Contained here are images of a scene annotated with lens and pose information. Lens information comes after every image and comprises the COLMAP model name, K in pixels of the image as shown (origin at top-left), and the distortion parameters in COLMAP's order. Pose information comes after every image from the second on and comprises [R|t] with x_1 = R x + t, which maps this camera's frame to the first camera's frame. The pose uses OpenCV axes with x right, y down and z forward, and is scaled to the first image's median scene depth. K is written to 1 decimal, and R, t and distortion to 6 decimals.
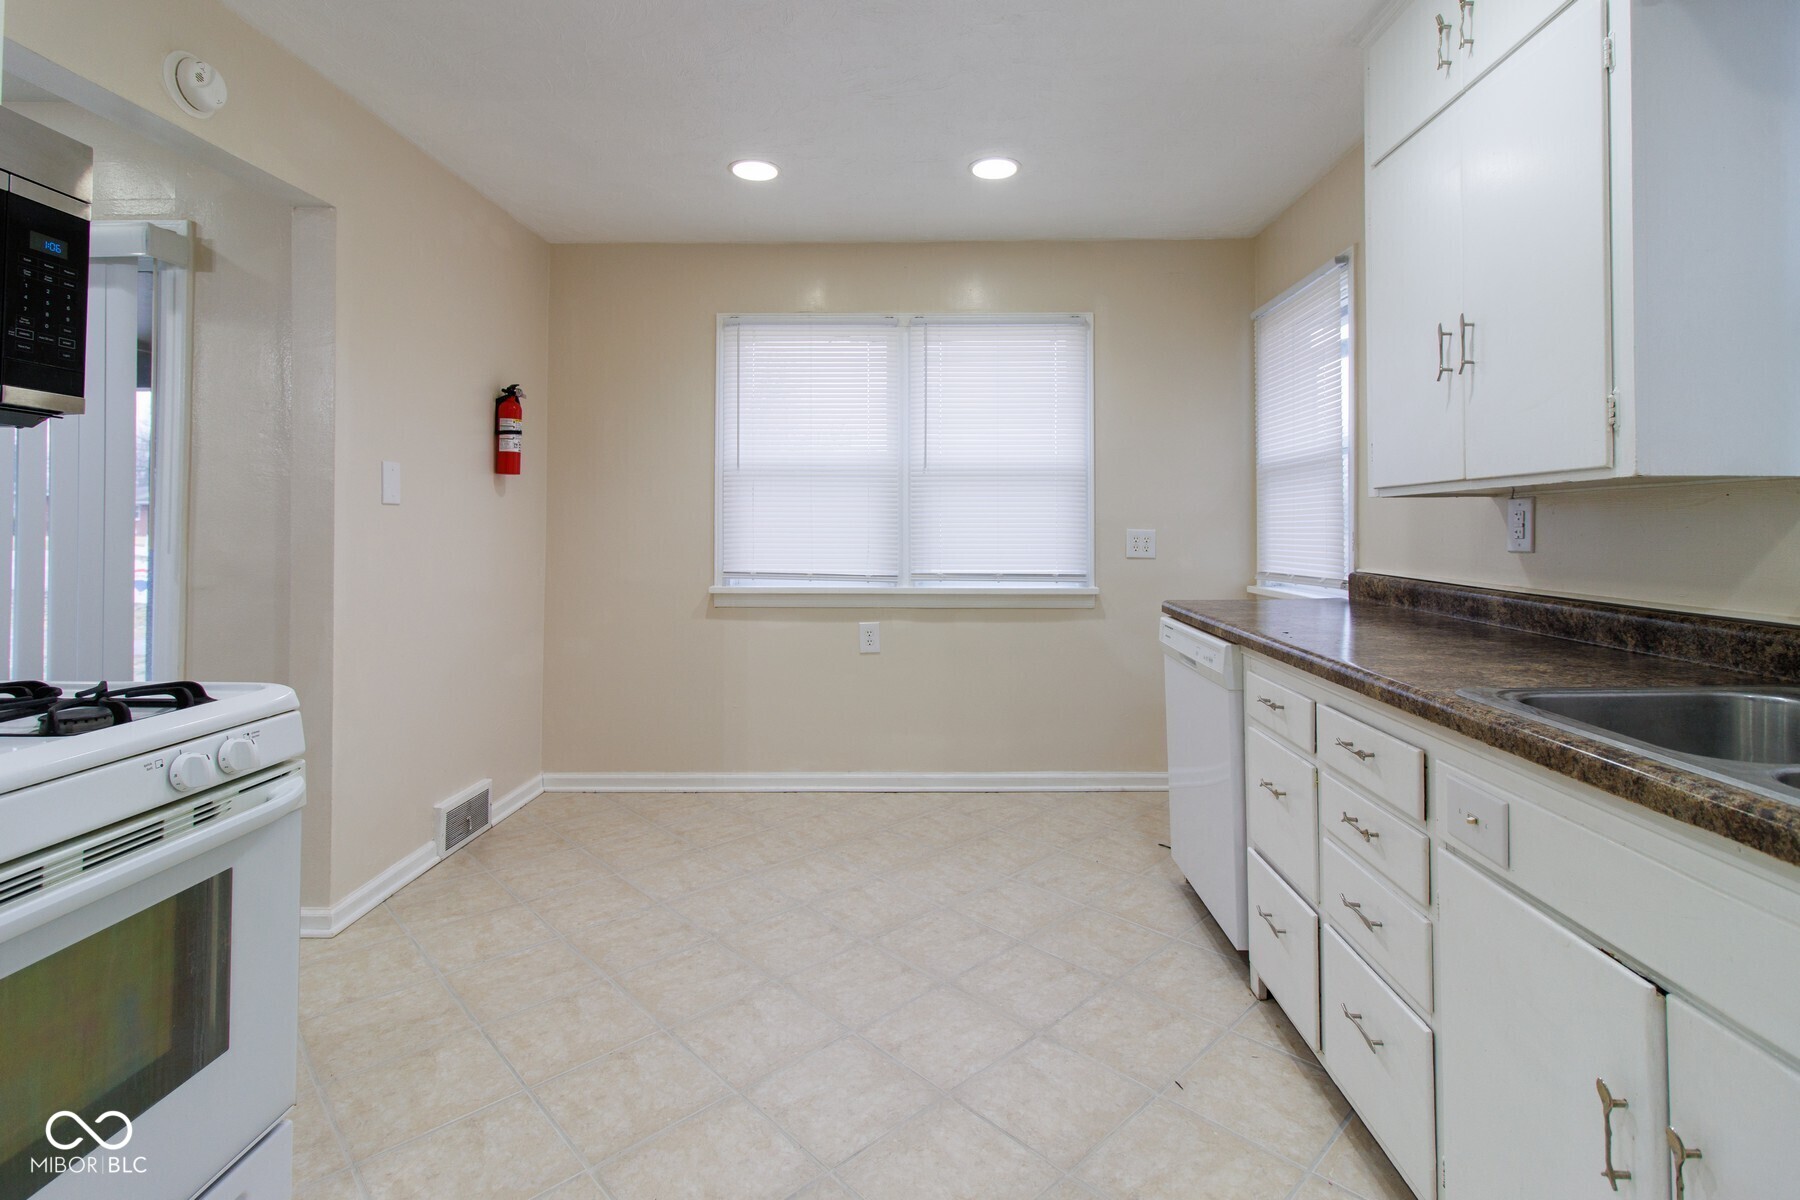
lens RADIAL K [[828.1, 0, 906.4], [0, 828.1, 513.6], [0, 0, 1]] dist [0.000228, 0.002373]
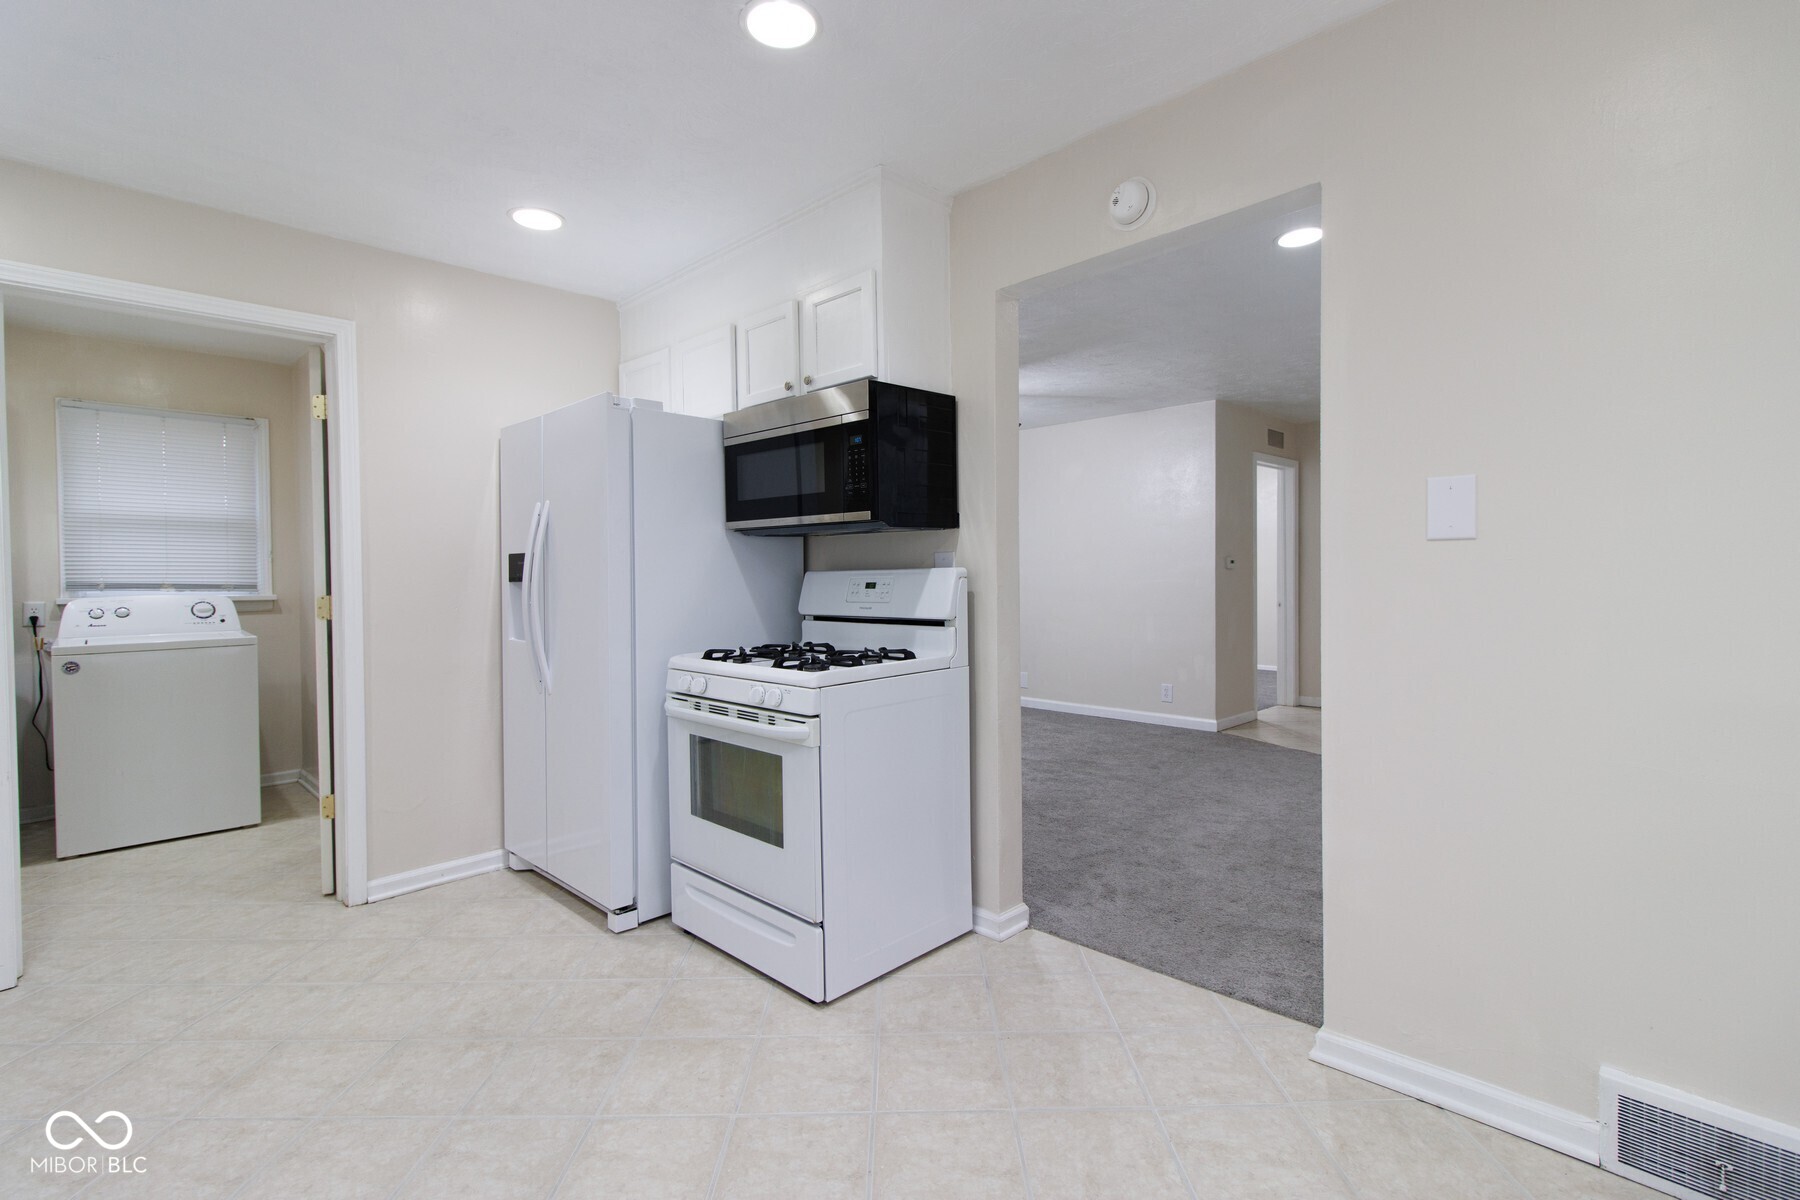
lens RADIAL K [[828.1, 0, 899.2], [0, 828.1, 595.9], [0, 0, 1]] dist [0.000228, 0.002373]
pose [[-0.684738, 0.018252, -0.728561, 0.242897], [0.019848, 0.999783, 0.006392, 0.031037], [0.728519, -0.010083, -0.684951, 1.555755]]
